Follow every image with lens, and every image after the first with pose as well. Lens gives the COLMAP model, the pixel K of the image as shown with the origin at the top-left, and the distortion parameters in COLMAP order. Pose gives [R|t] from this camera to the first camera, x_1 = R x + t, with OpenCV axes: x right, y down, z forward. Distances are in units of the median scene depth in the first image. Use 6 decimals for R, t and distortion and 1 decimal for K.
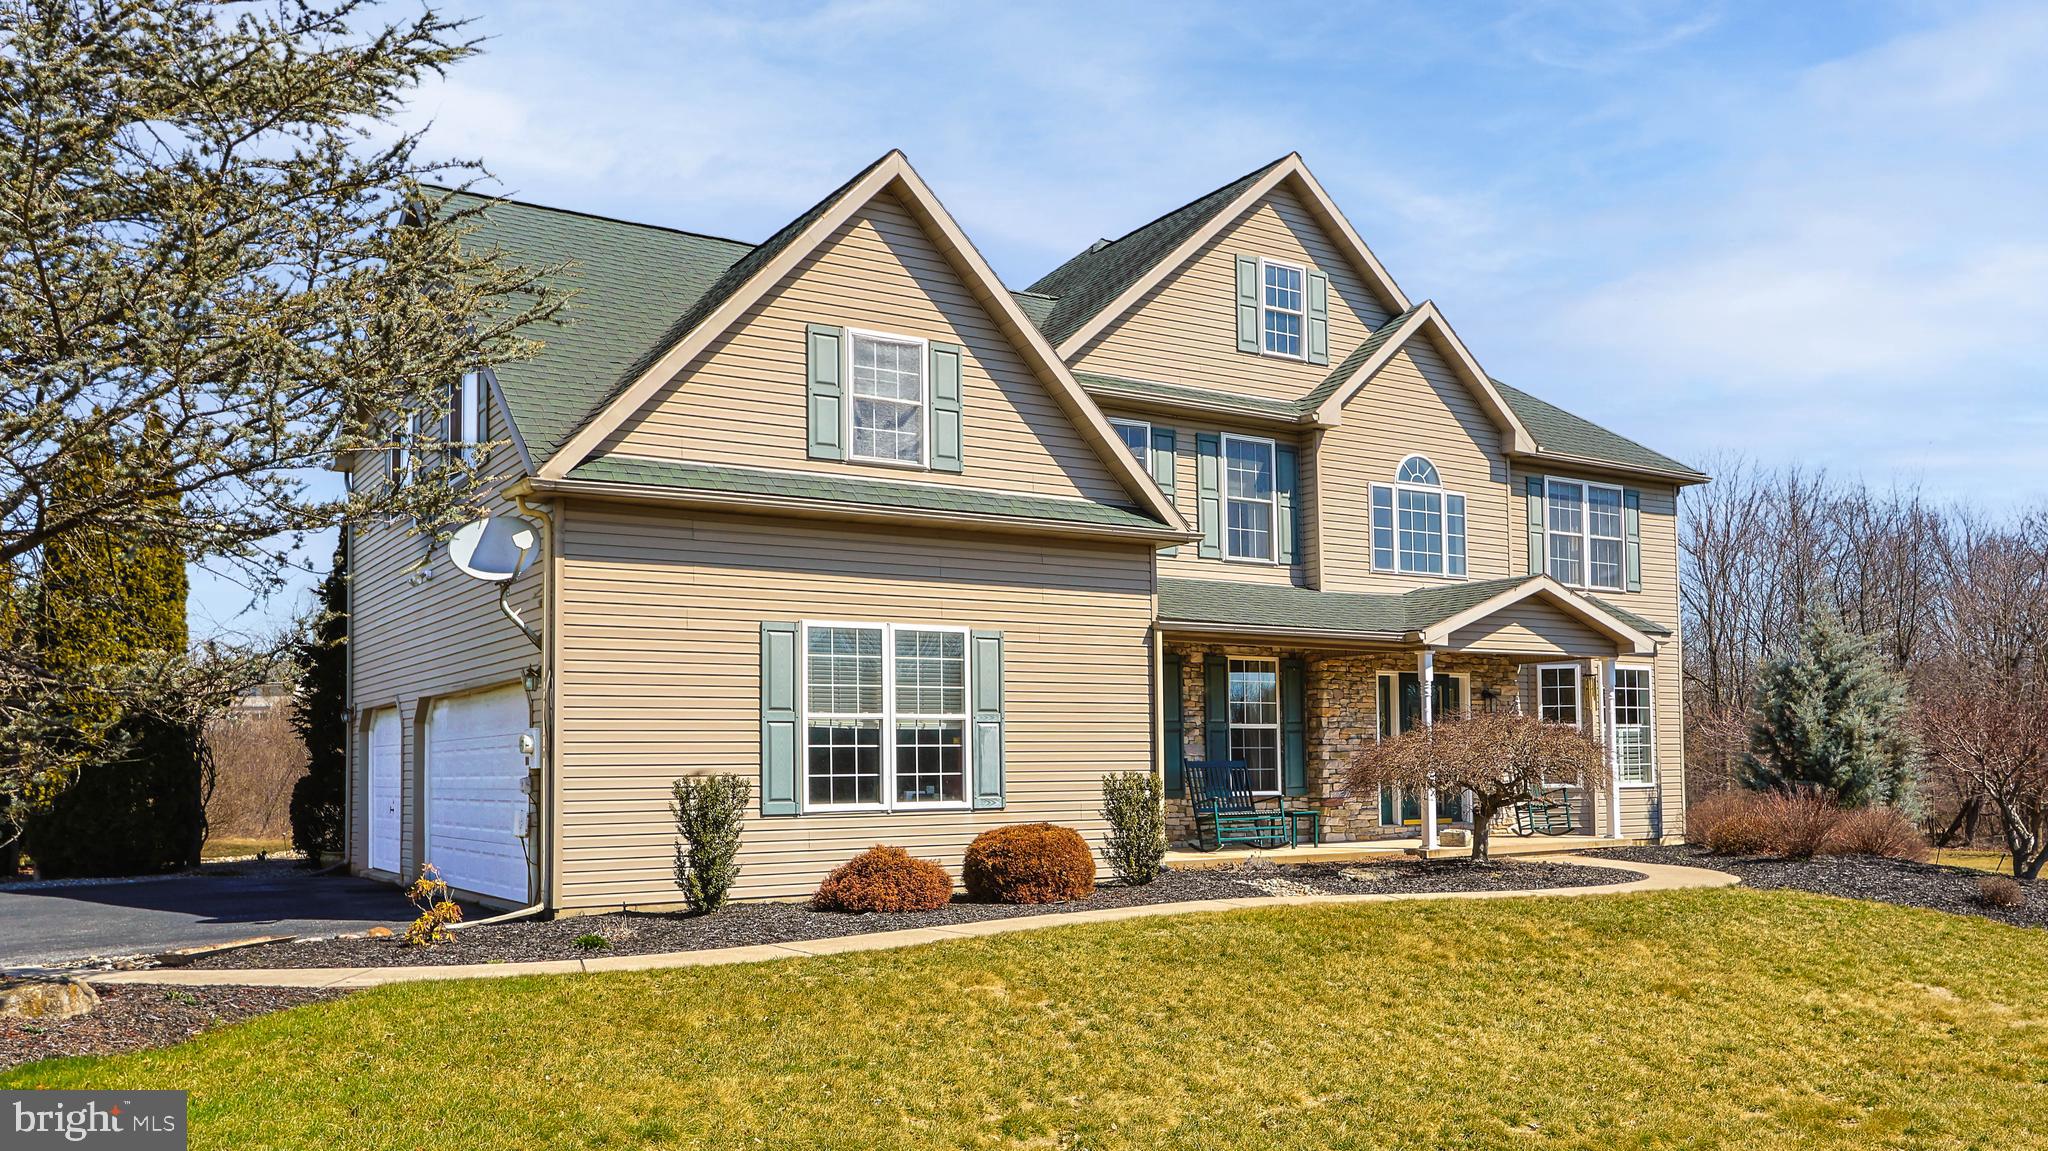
lens RADIAL K [[1629.5, 0, 1017.8], [0, 1629.5, 581.6], [0, 0, 1]] dist [-0.008205, 0.000715]
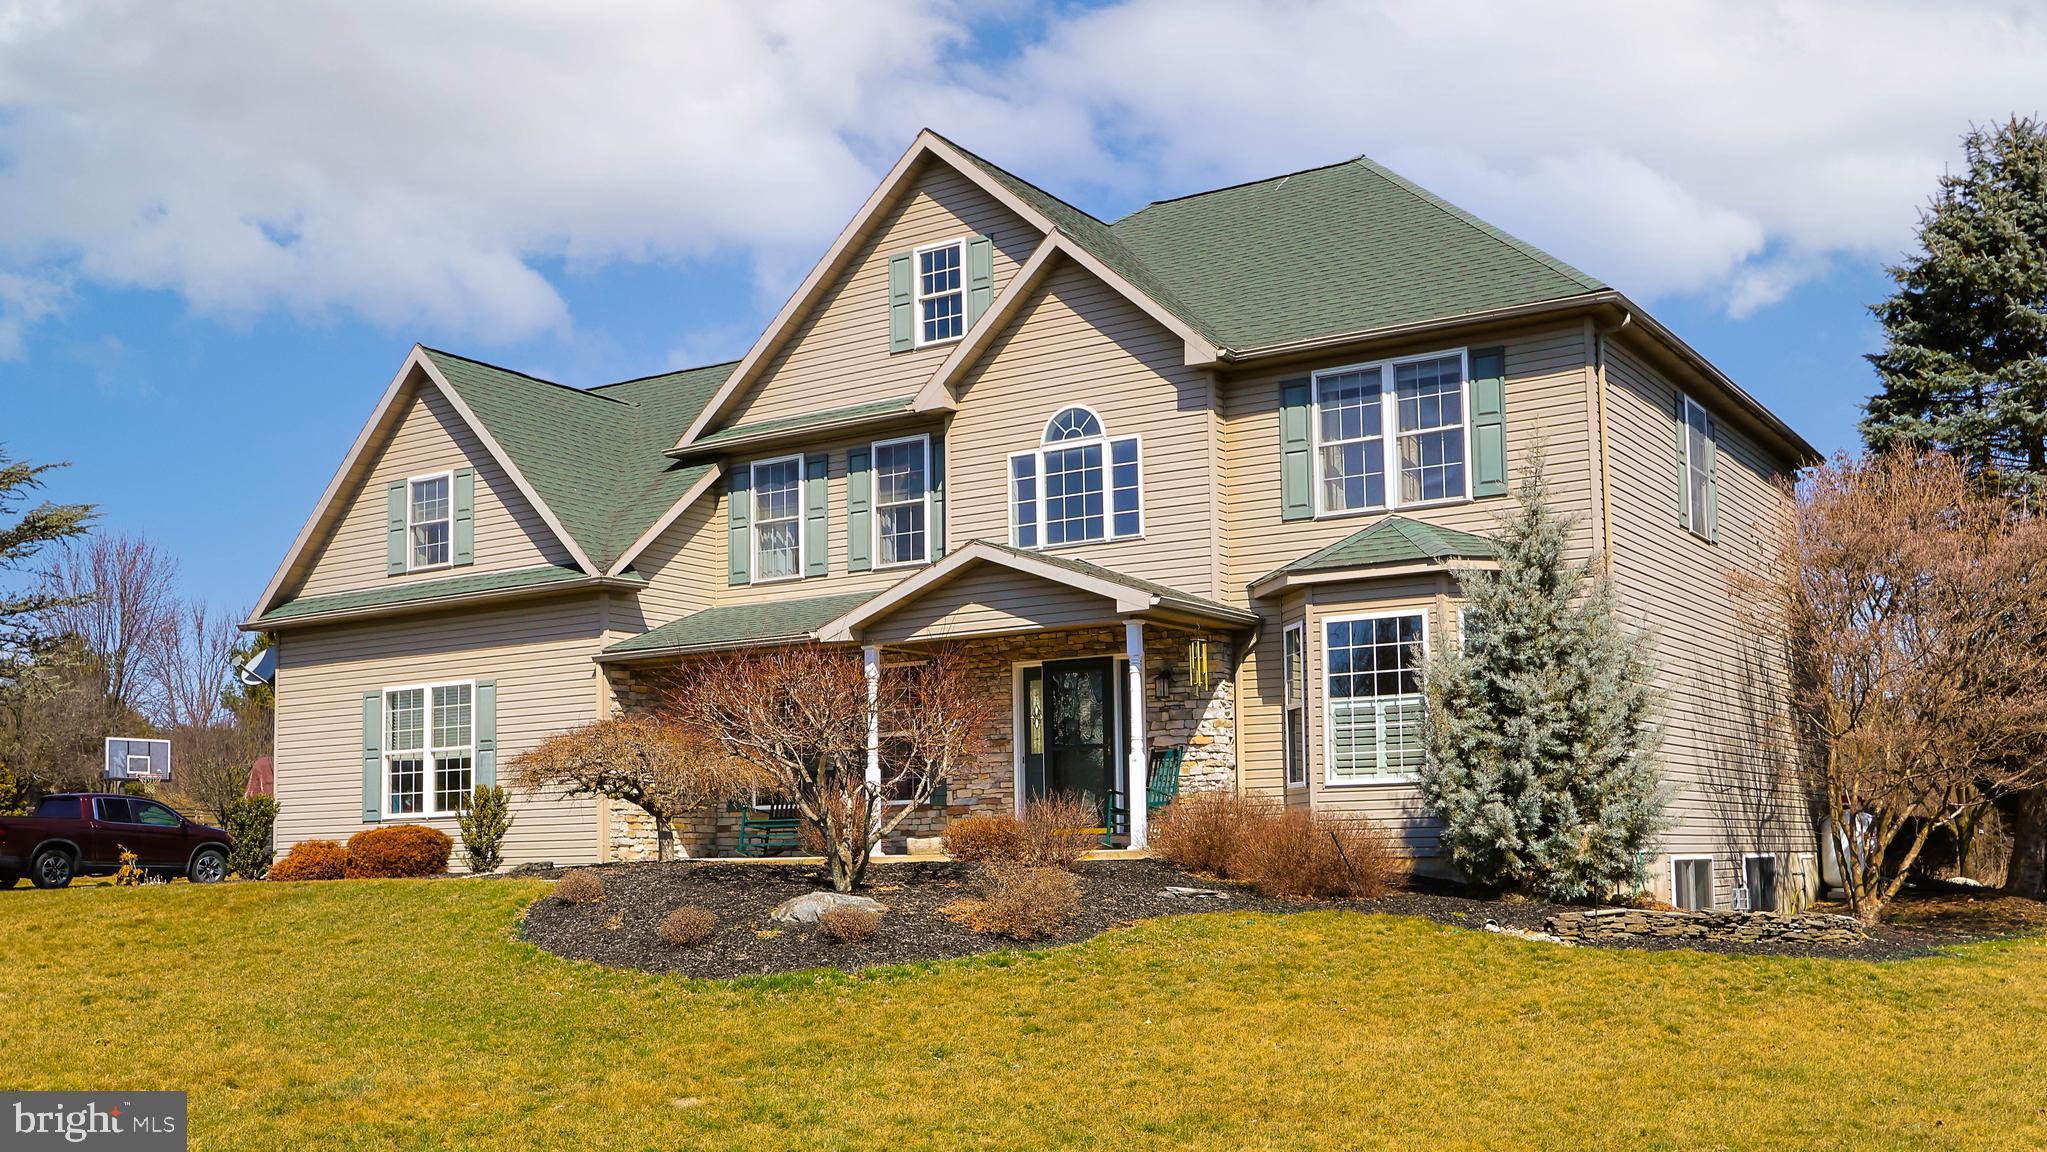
lens RADIAL K [[1939.4, 0, 1028.2], [0, 1939.4, 577.3], [0, 0, 1]] dist [-0.003593, 0.000000]
pose [[0.414696, -0.126111, -0.901179, 1.204129], [0.117865, 0.989451, -0.084225, 0.099890], [0.902295, -0.071290, 0.425185, 0.562685]]
